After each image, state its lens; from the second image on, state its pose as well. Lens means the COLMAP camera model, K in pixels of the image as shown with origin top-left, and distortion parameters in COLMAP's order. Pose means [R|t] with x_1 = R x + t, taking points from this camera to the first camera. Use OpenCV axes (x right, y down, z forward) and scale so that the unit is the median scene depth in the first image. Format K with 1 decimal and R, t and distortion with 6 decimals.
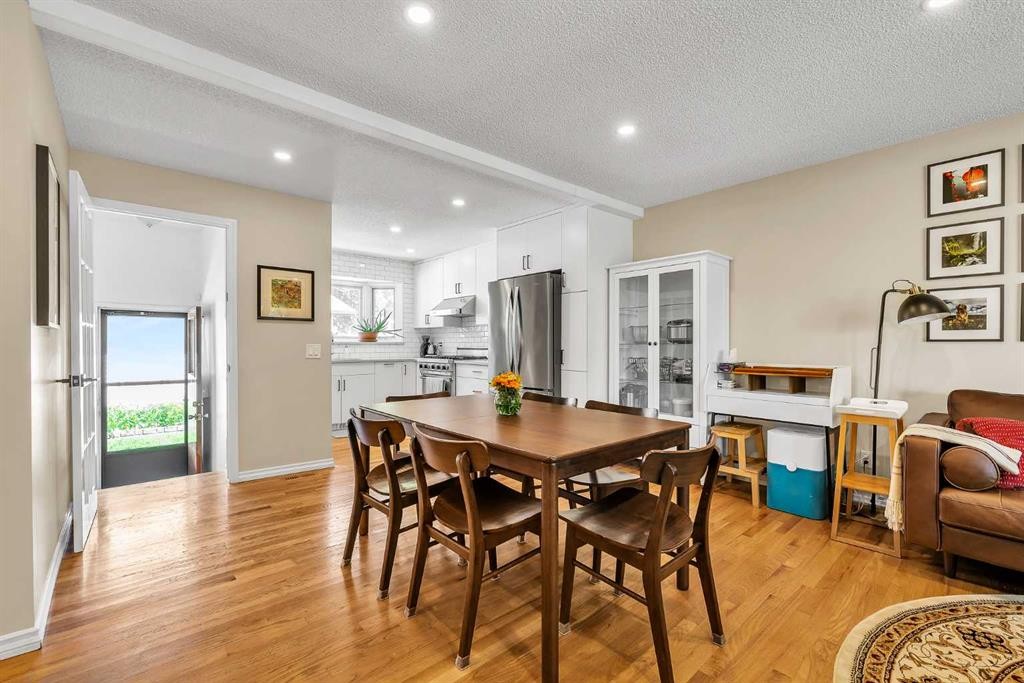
lens RADIAL K [[443.5, 0, 514.5], [0, 443.5, 347.3], [0, 0, 1]] dist [-0.005402, -0.000369]
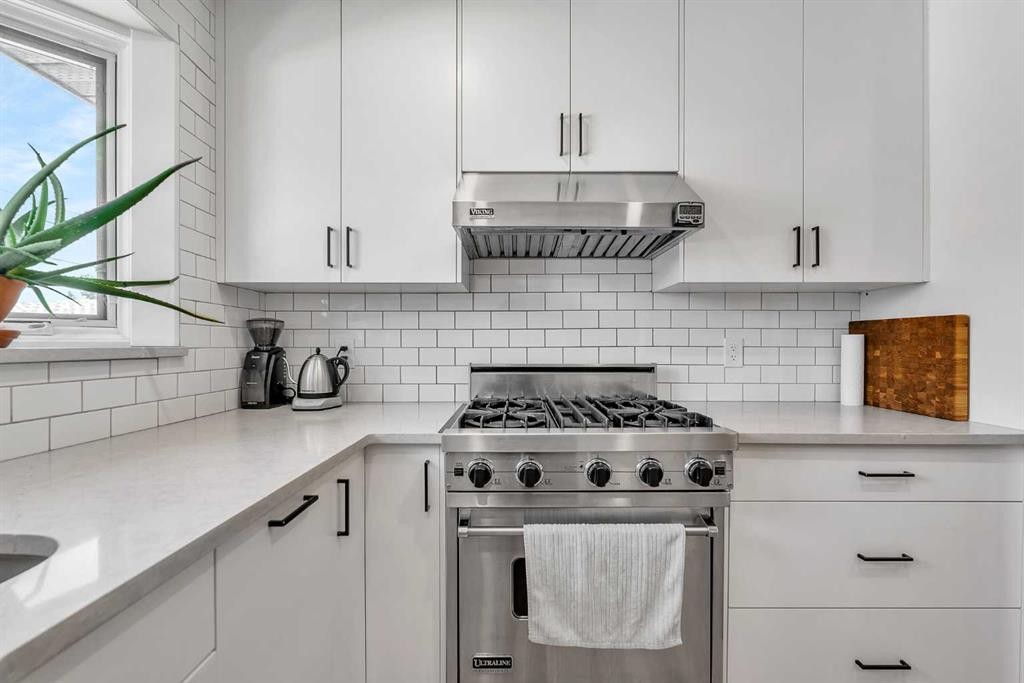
lens RADIAL K [[443.5, 0, 505.3], [0, 443.5, 346.9], [0, 0, 1]] dist [-0.005402, -0.000369]
pose [[0.669791, -0.005221, 0.742531, -0.652845], [0.005782, 0.999982, 0.001815, -0.023353], [-0.742527, 0.003077, 0.669809, 1.644811]]
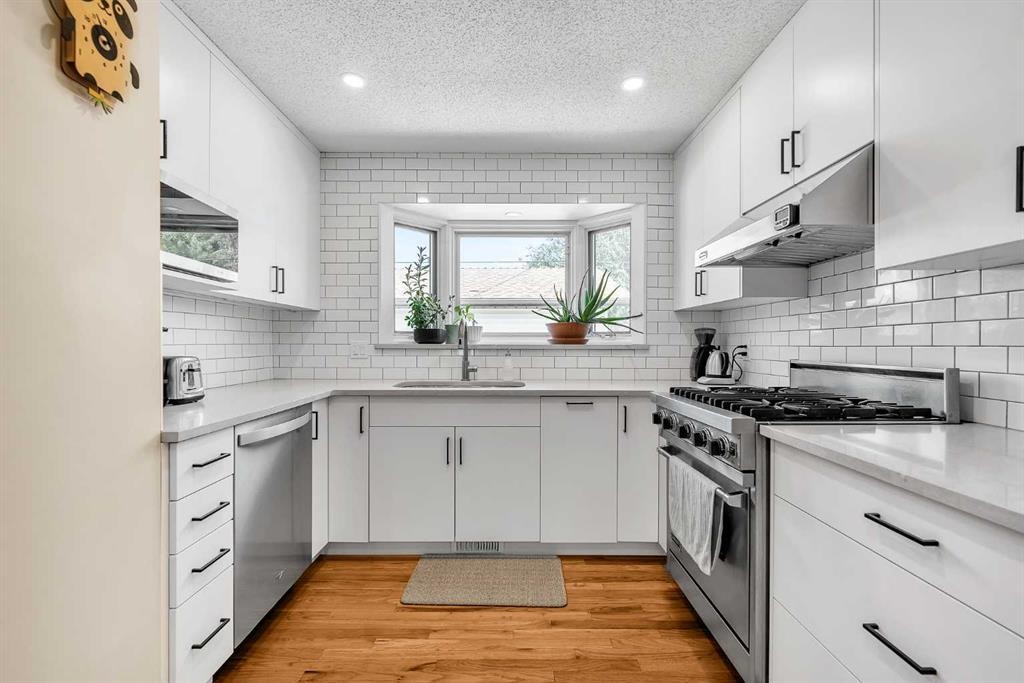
lens RADIAL K [[443.5, 0, 512.1], [0, 443.5, 346.8], [0, 0, 1]] dist [-0.005402, -0.000369]
pose [[0.744682, 0.003699, -0.667409, -0.136855], [-0.004023, 0.999991, 0.001054, -0.020023], [0.667407, 0.001900, 0.744691, 1.295870]]
